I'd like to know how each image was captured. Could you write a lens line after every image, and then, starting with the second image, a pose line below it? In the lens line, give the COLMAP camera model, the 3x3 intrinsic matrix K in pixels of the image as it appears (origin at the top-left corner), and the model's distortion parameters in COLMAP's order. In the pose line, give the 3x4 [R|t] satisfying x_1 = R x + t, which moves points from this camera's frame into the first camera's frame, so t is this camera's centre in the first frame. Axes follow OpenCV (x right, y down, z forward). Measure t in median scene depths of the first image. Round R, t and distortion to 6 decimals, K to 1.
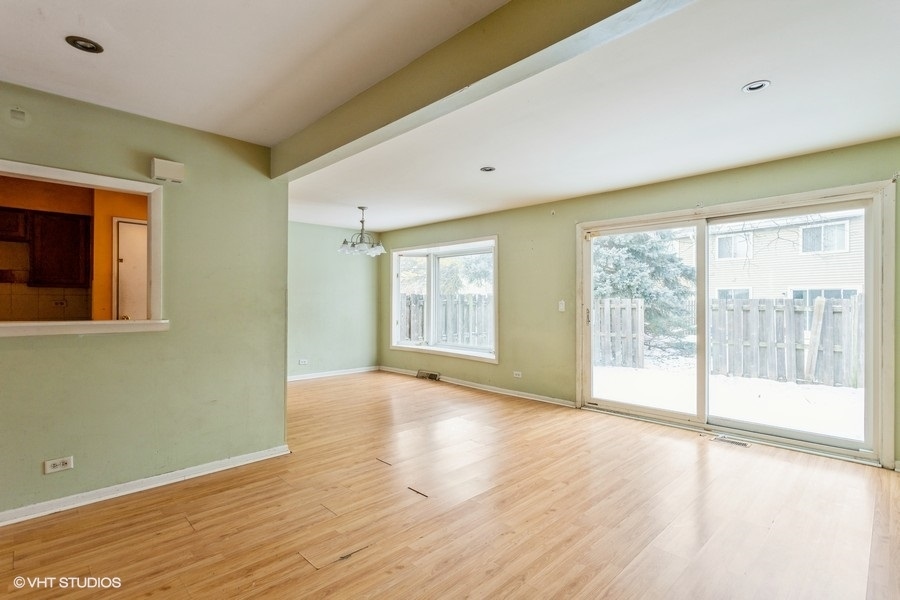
lens RADIAL K [[428.2, 0, 445.1], [0, 428.2, 299.2], [0, 0, 1]] dist [-0.000312, 0.000475]
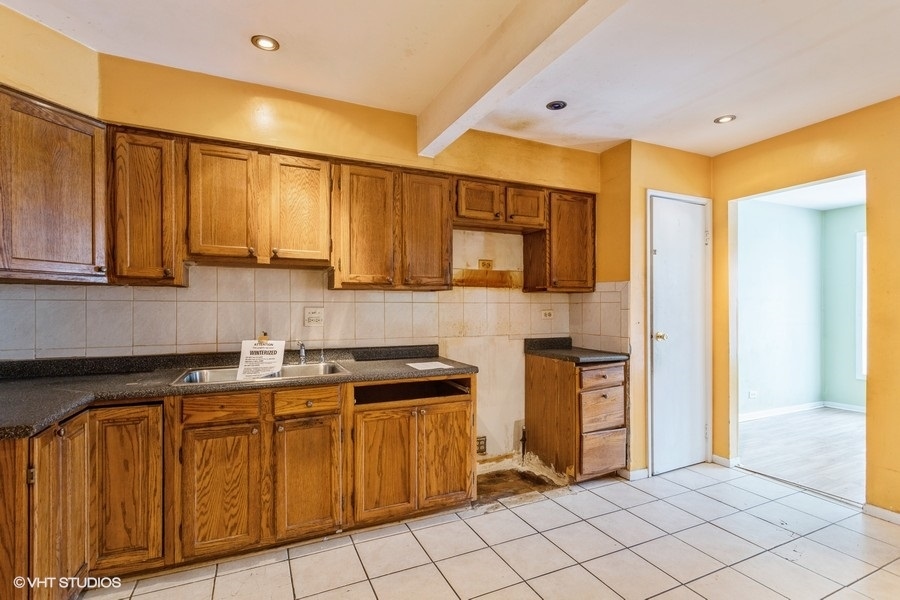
lens RADIAL K [[428.2, 0, 454.7], [0, 428.2, 307.5], [0, 0, 1]] dist [-0.000312, 0.000475]
pose [[0.945917, -0.008405, -0.324299, -0.511354], [0.008938, 0.999960, 0.000154, -0.002514], [0.324285, -0.003044, 0.945955, 0.148759]]
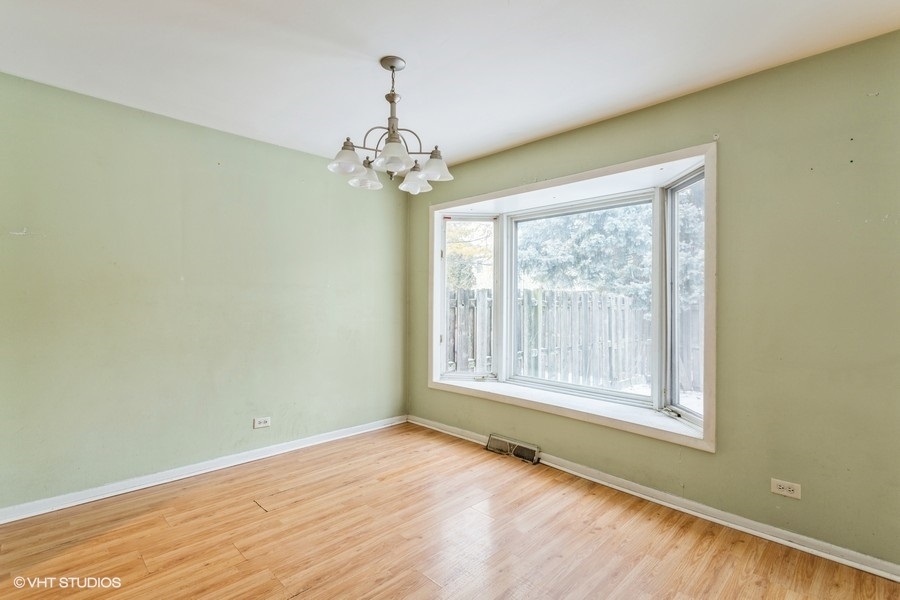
lens RADIAL K [[428.2, 0, 447.4], [0, 428.2, 298.9], [0, 0, 1]] dist [-0.000312, 0.000475]
pose [[0.999996, -0.000510, 0.002852, -0.105349], [0.000500, 0.999994, 0.003545, 0.000184], [-0.002854, -0.003543, 0.999990, 0.447670]]
